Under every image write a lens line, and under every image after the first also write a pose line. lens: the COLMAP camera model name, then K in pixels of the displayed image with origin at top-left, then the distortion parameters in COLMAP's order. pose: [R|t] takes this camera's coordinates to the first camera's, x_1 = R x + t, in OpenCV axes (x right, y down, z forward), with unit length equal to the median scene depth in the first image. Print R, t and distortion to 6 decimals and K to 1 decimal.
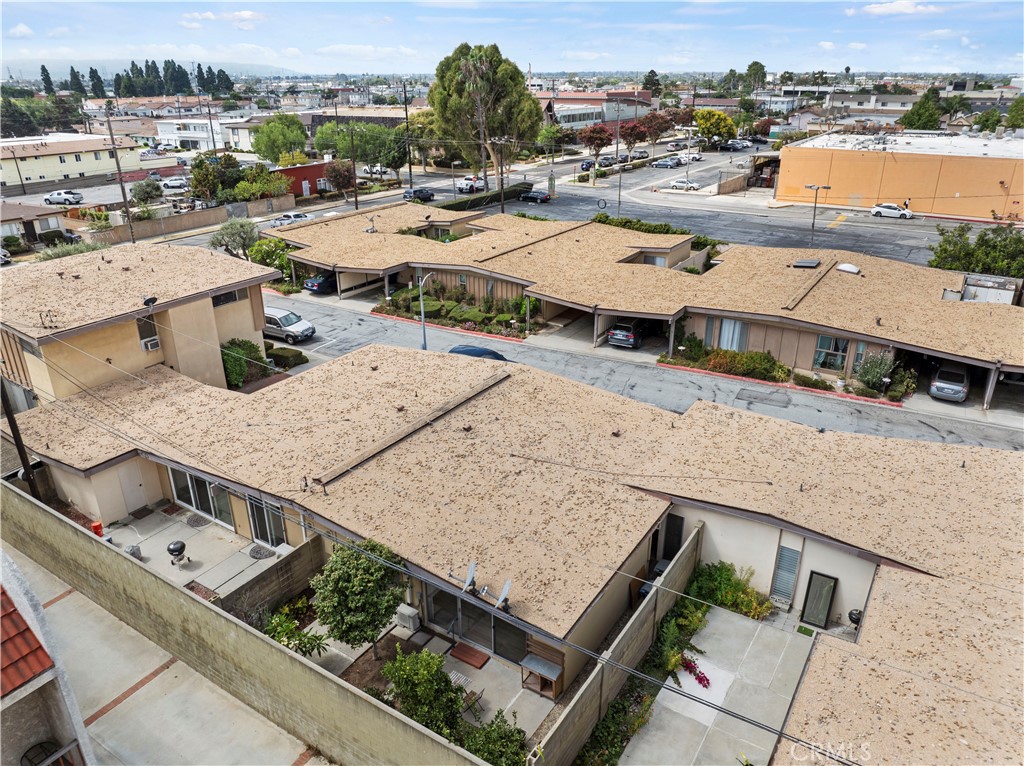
lens RADIAL K [[720.7, 0, 512.0], [0, 720.7, 383.0], [0, 0, 1]] dist [-0.040349, 0.006973]
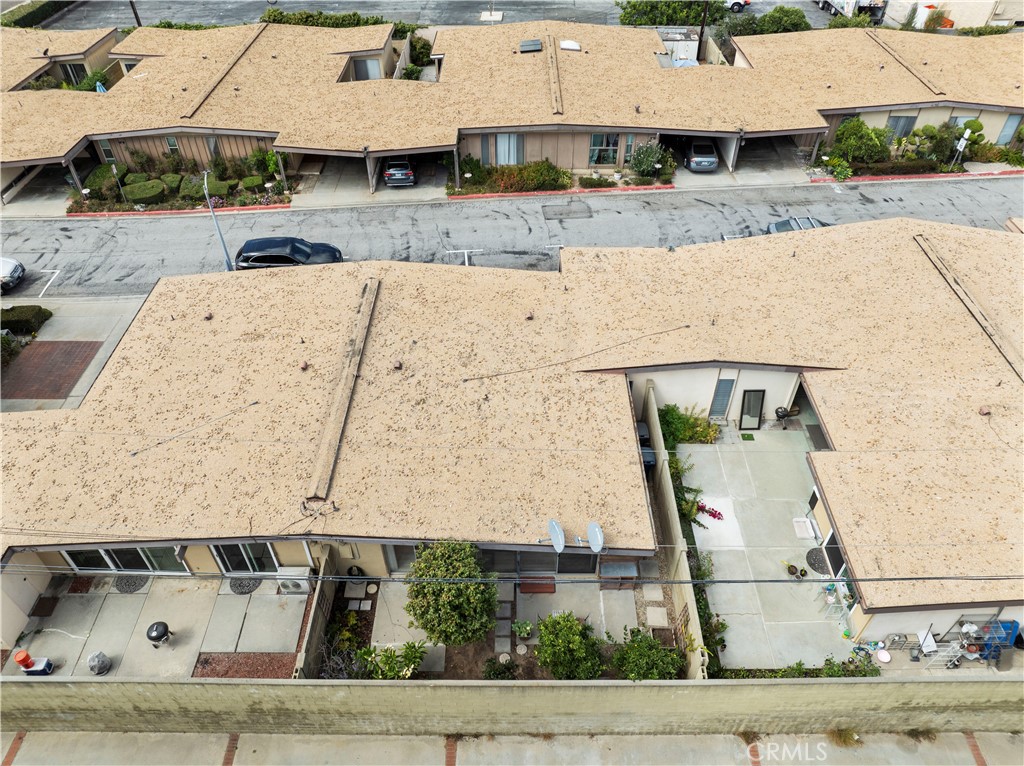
lens RADIAL K [[720.7, 0, 512.0], [0, 720.7, 383.0], [0, 0, 1]] dist [-0.040349, 0.006973]
pose [[0.842428, -0.365774, 0.395631, -0.283324], [0.213442, 0.900747, 0.378282, -0.213409], [-0.494730, -0.234231, 0.836886, 0.135546]]
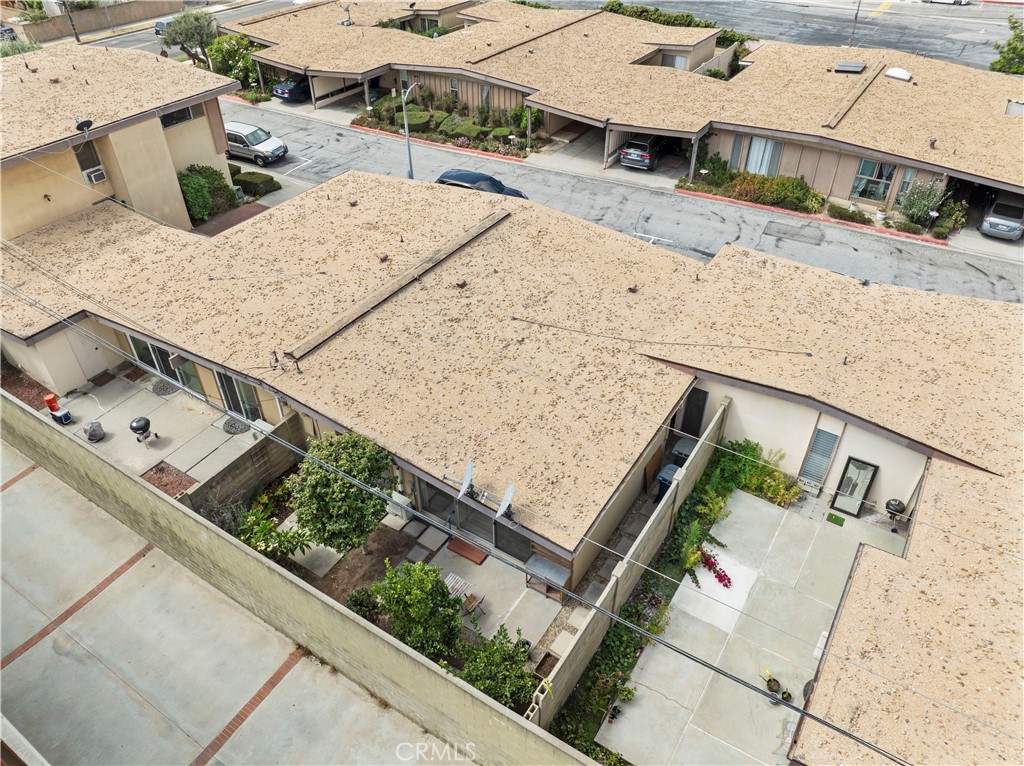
lens RADIAL K [[720.7, 0, 512.0], [0, 720.7, 383.0], [0, 0, 1]] dist [-0.040349, 0.006973]
pose [[0.999988, -0.003339, 0.003551, -0.004371], [0.002268, 0.963618, 0.267273, -0.048554], [-0.004314, -0.267262, 0.963614, 0.121288]]
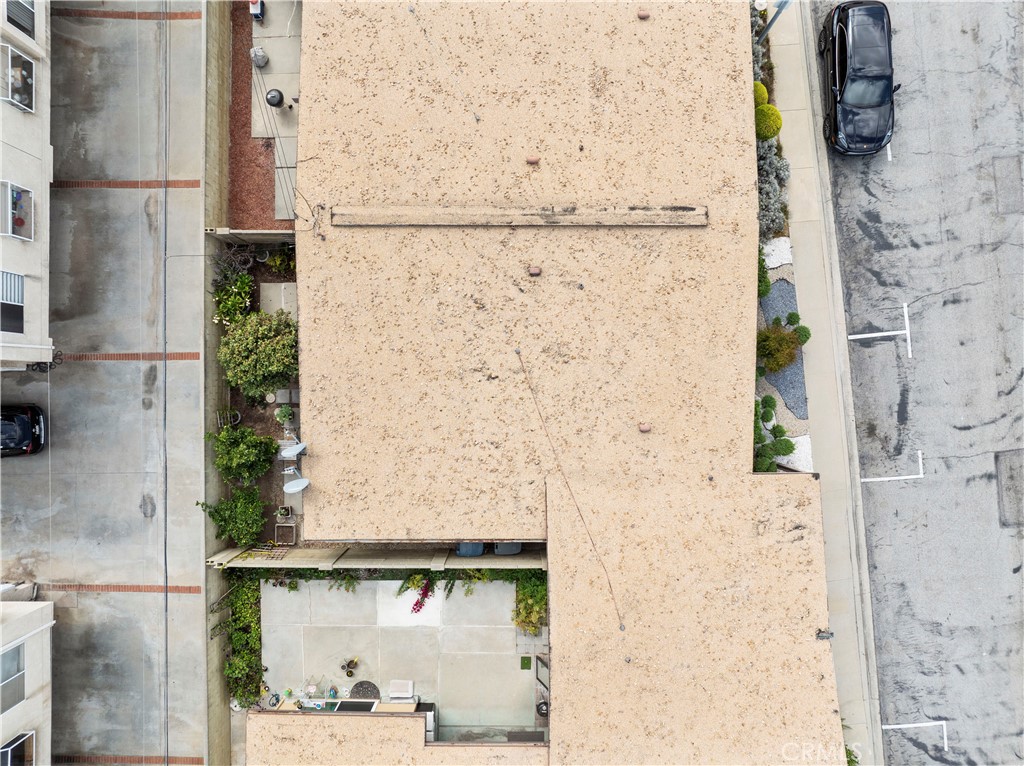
lens RADIAL K [[720.7, 0, 512.0], [0, 720.7, 383.0], [0, 0, 1]] dist [-0.040349, 0.006973]
pose [[0.543495, 0.839409, 0.002491, 0.021146], [-0.328305, 0.209836, 0.920969, -0.562877], [0.772547, -0.501360, 0.389627, 0.559300]]
